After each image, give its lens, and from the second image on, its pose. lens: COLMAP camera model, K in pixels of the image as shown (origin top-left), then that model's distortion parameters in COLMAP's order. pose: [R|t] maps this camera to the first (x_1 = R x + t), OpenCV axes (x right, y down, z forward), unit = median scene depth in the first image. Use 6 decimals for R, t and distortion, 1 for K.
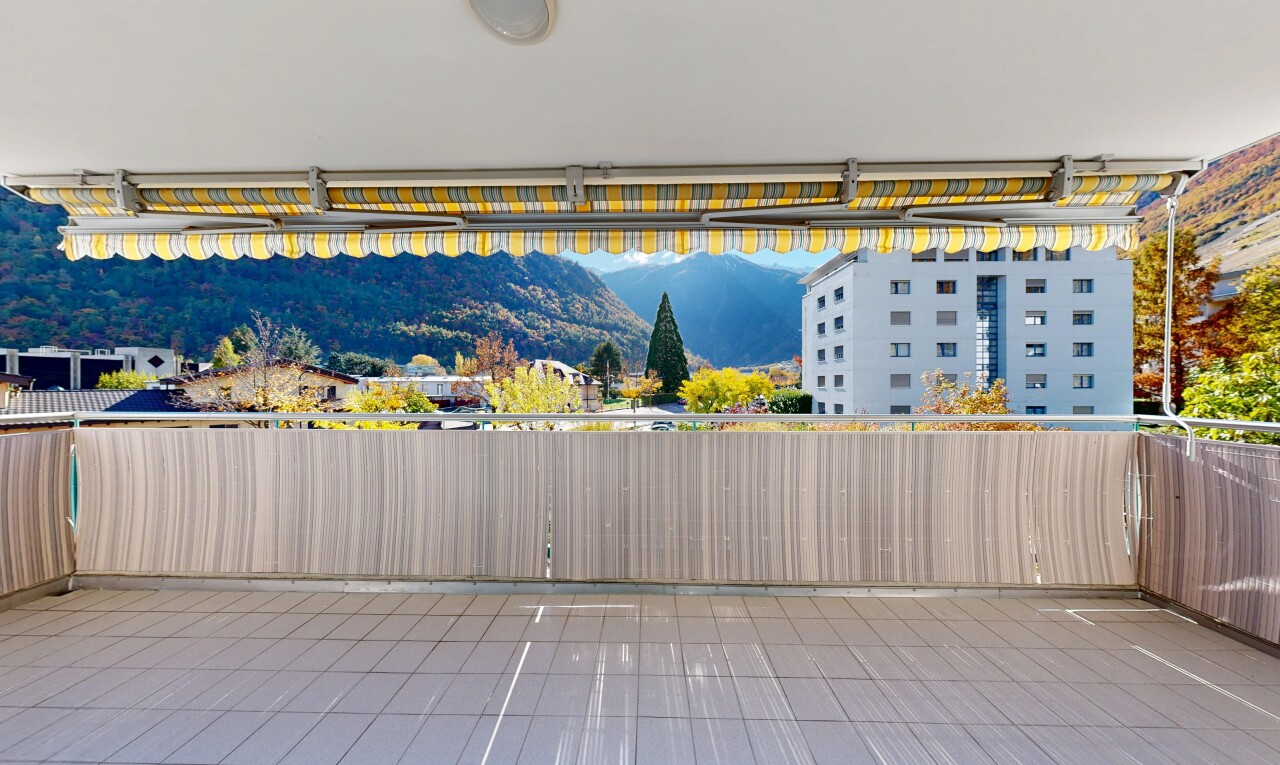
lens RADIAL K [[358.9, 0, 640.5], [0, 358.9, 383.6], [0, 0, 1]] dist [0.001350, 0.000020]
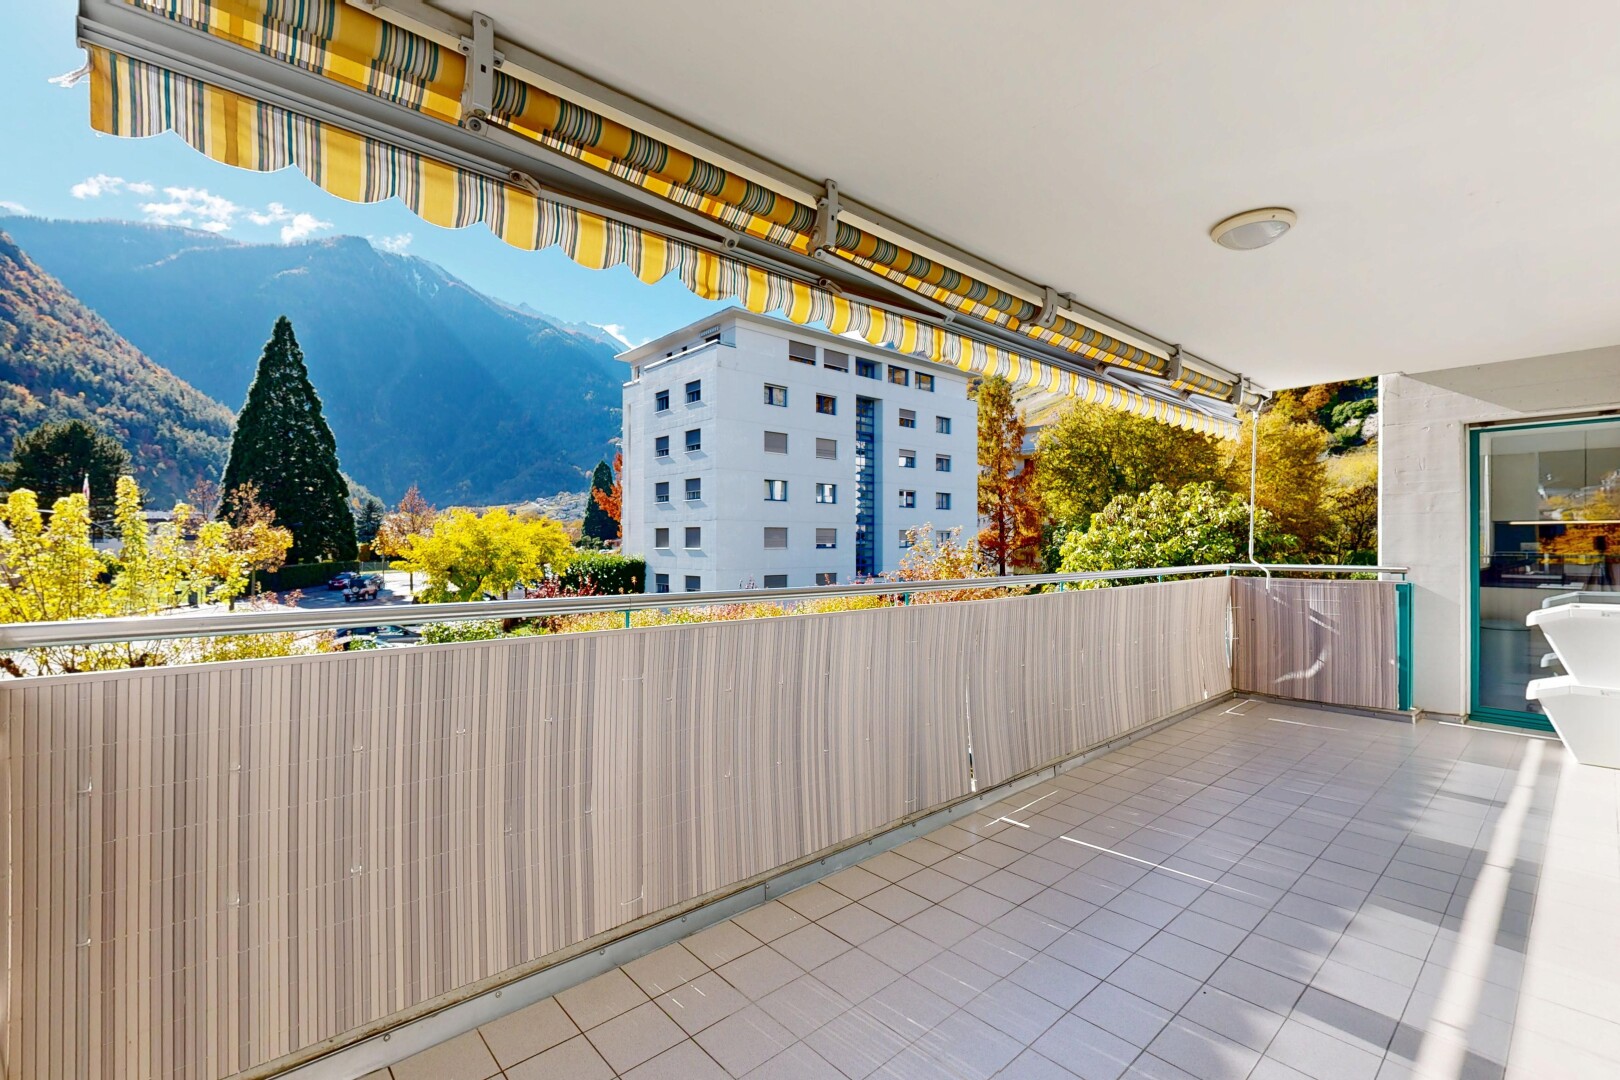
lens RADIAL K [[705.0, 0, 809.8], [0, 705.0, 542.5], [0, 0, 1]] dist [-0.000161, -0.000018]
pose [[0.732066, 0.000177, 0.681233, -0.102905], [-0.001418, 0.999998, 0.001263, 0.000338], [-0.681232, -0.001890, 0.732065, 0.008765]]
